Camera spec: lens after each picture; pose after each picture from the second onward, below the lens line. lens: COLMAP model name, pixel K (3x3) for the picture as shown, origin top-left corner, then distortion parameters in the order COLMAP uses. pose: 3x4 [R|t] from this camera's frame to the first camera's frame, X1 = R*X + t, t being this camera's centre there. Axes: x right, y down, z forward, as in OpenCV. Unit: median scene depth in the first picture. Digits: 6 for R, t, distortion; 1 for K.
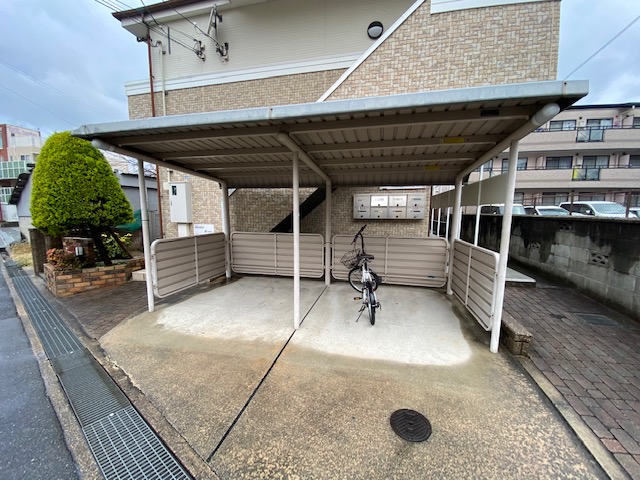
lens RADIAL K [[265.0, 0, 316.8], [0, 265.0, 248.2], [0, 0, 1]] dist [0.022167, -0.022462]
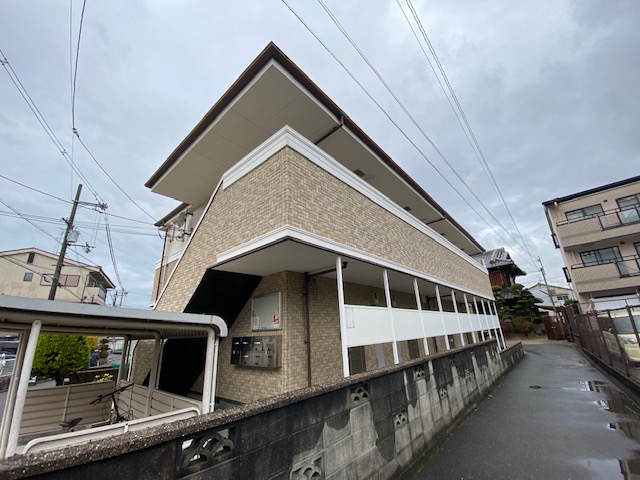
lens RADIAL K [[265.0, 0, 316.8], [0, 265.0, 248.2], [0, 0, 1]] dist [0.022167, -0.022462]
pose [[0.889035, -0.181028, -0.420531, 1.258109], [-0.018723, 0.903367, -0.428459, -0.124445], [0.457456, 0.388788, 0.799736, 0.315855]]
